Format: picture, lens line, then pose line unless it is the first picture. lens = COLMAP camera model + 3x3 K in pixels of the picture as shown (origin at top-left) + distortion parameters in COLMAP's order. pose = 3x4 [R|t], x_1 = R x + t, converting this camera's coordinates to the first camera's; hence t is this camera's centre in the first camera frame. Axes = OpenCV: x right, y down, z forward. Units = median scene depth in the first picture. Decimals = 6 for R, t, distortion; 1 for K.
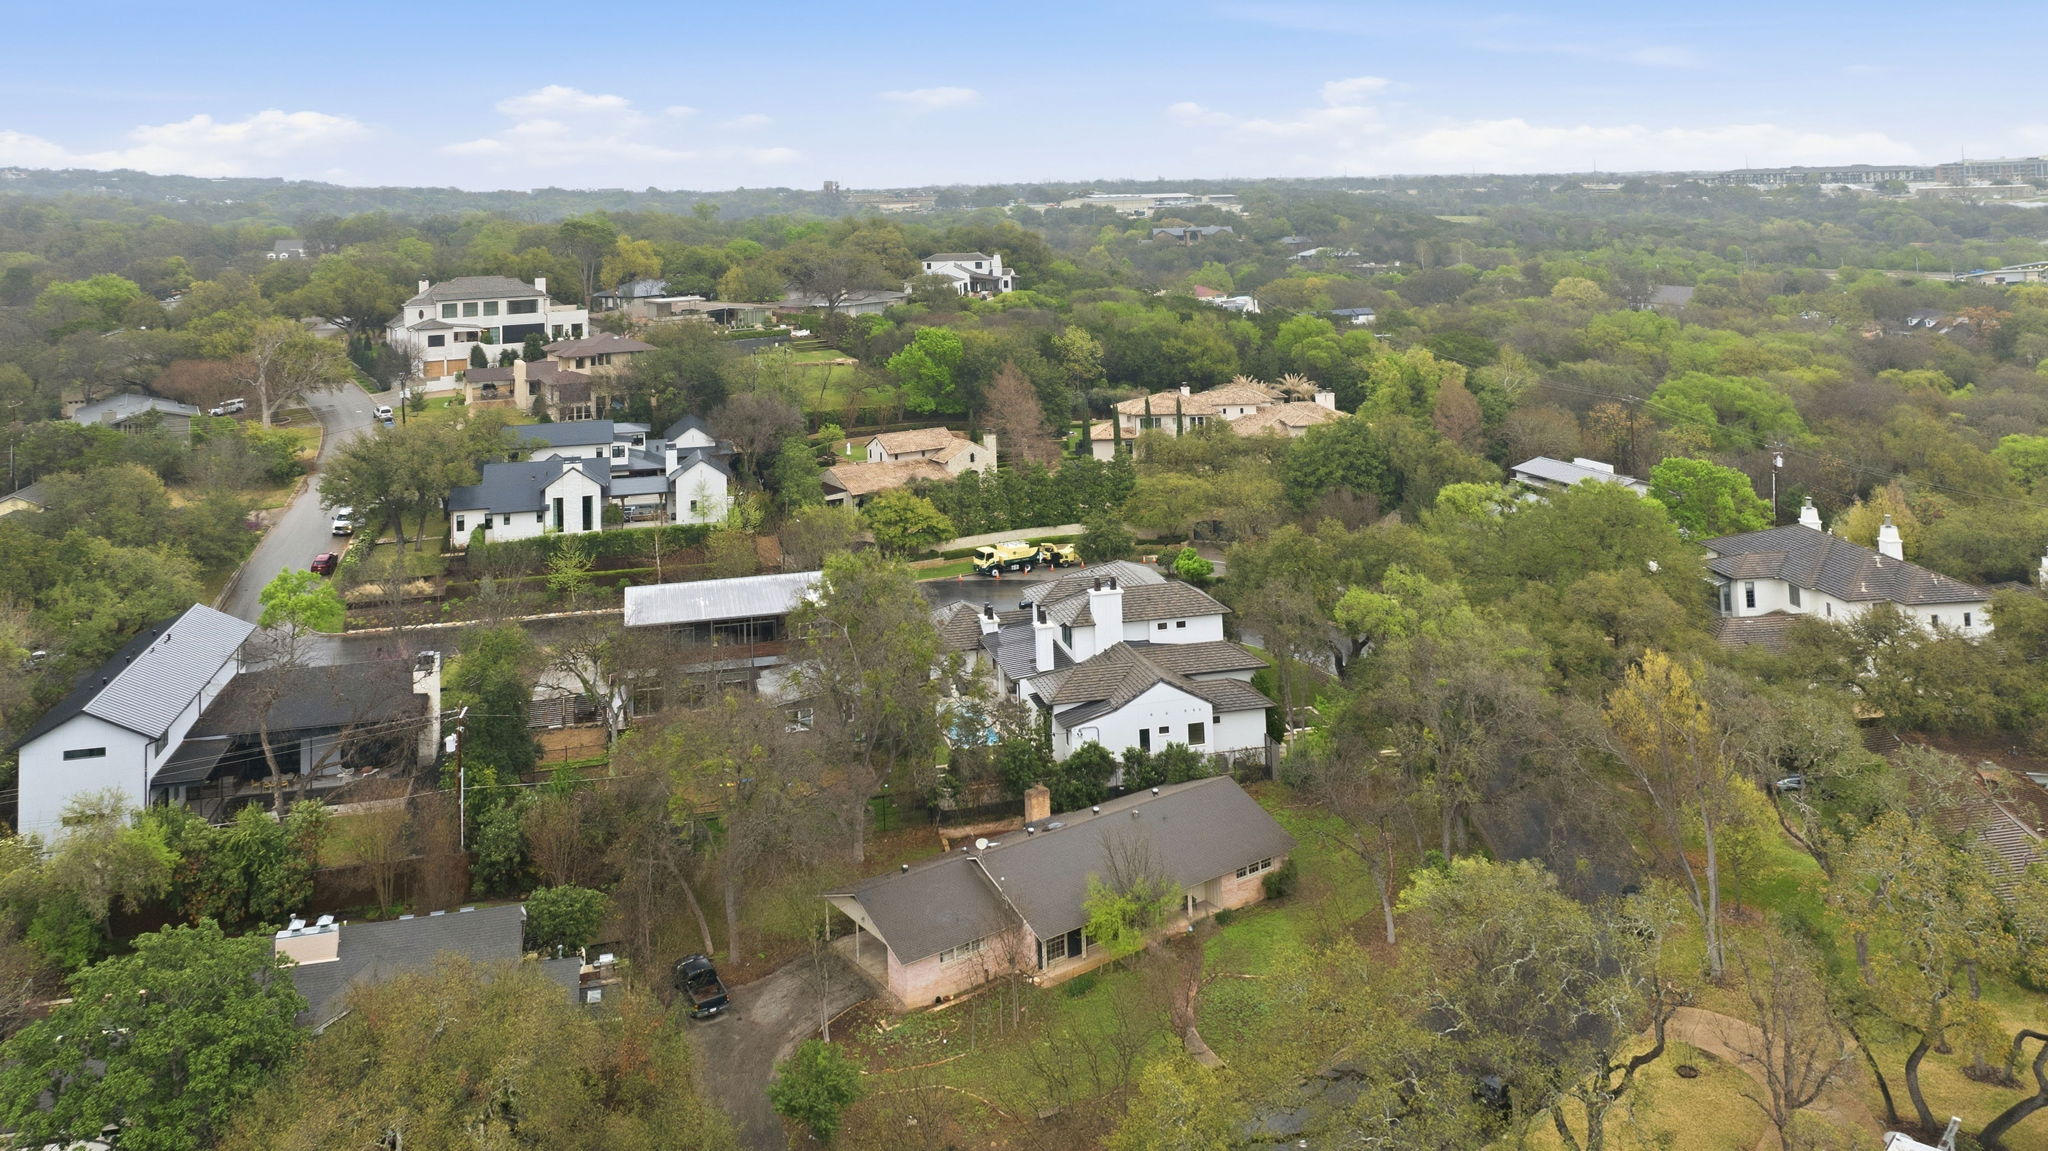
lens RADIAL K [[1465.7, 0, 1024.0], [0, 1465.7, 575.5], [0, 0, 1]] dist [-0.007686, 0.004031]
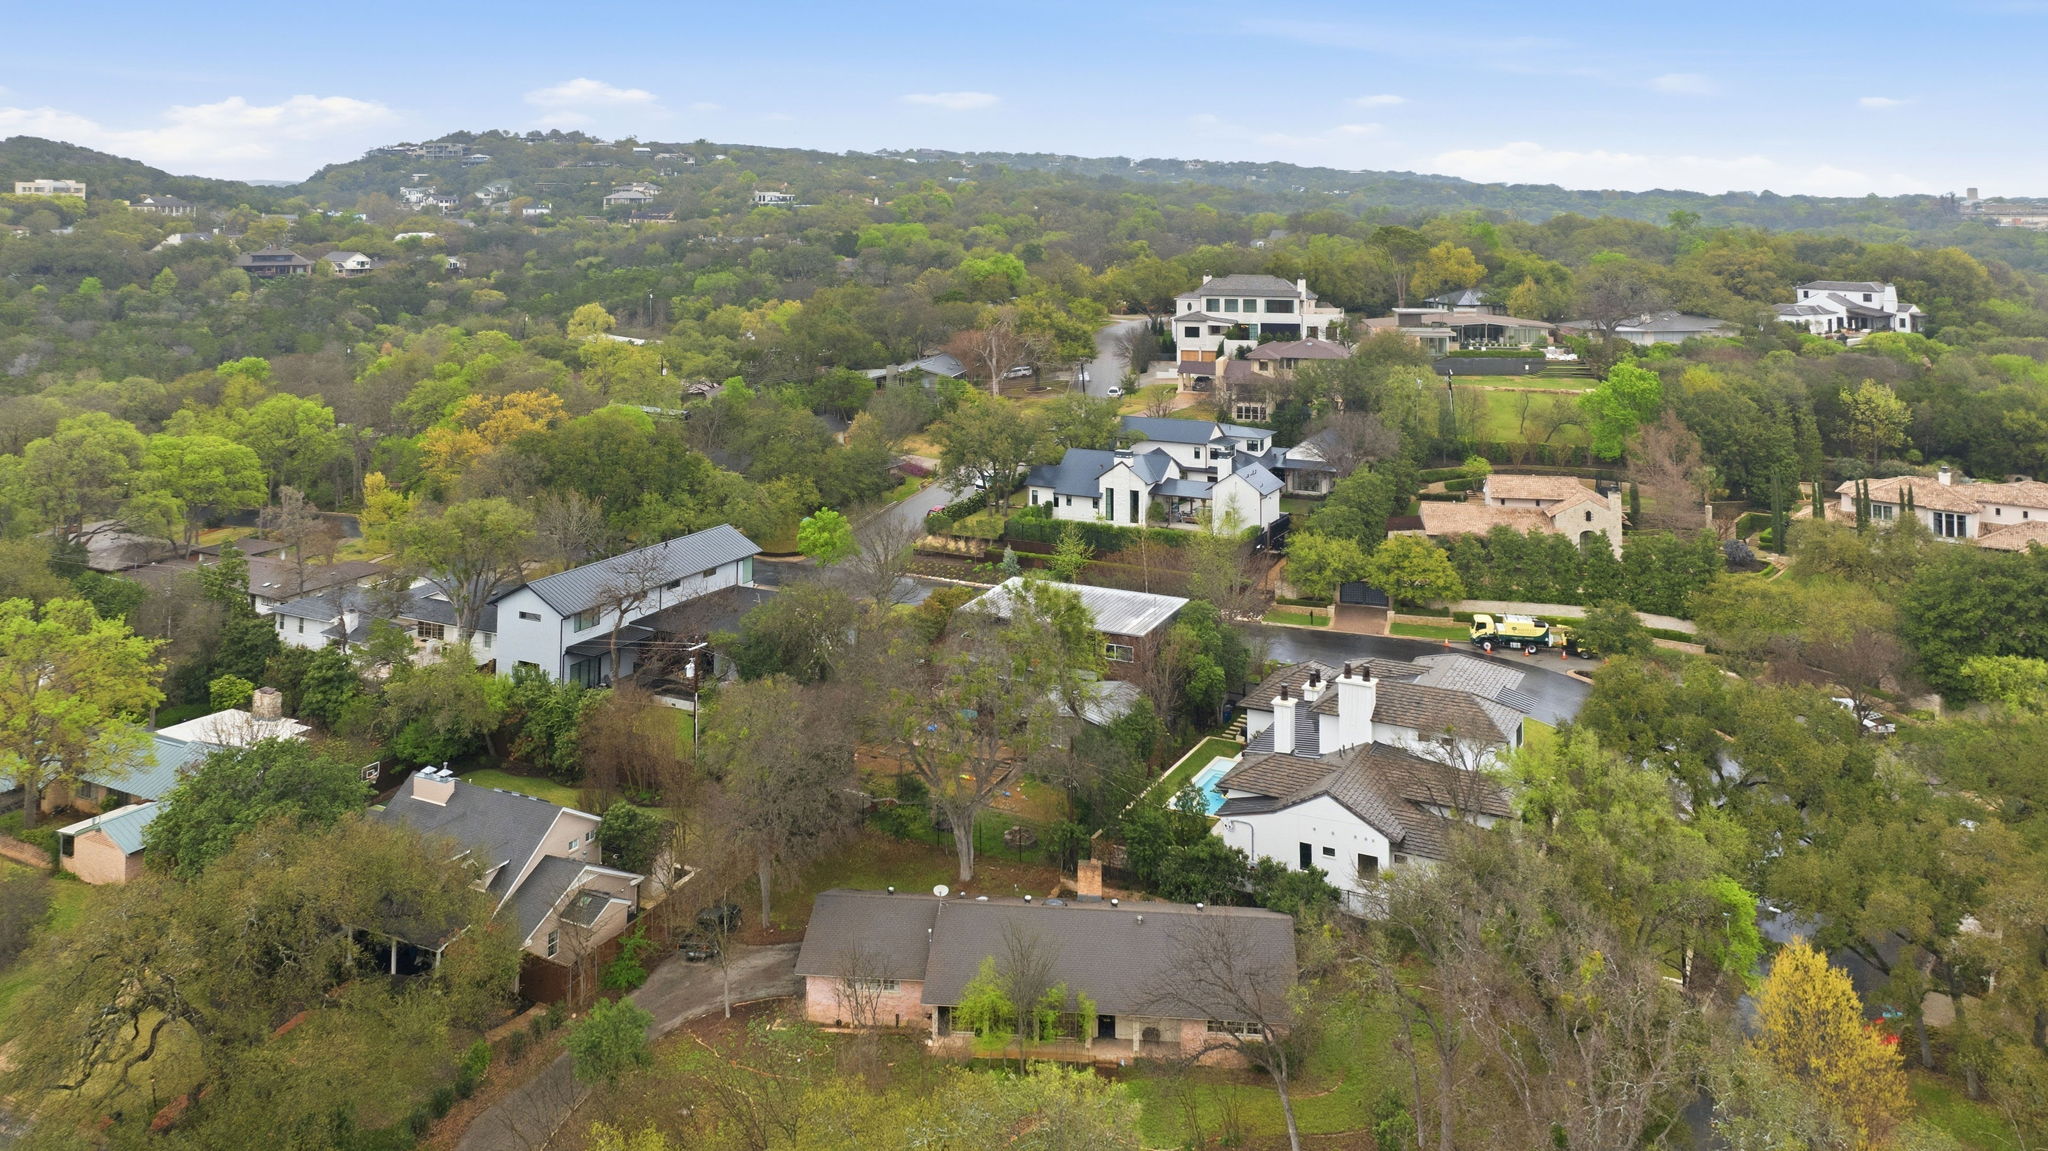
lens RADIAL K [[1465.7, 0, 1024.0], [0, 1465.7, 575.5], [0, 0, 1]] dist [-0.007686, 0.004031]
pose [[0.764372, 0.185690, -0.617458, 0.251774], [-0.184592, 0.980571, 0.066377, -0.041973], [0.617787, 0.063241, 0.783798, 0.114855]]
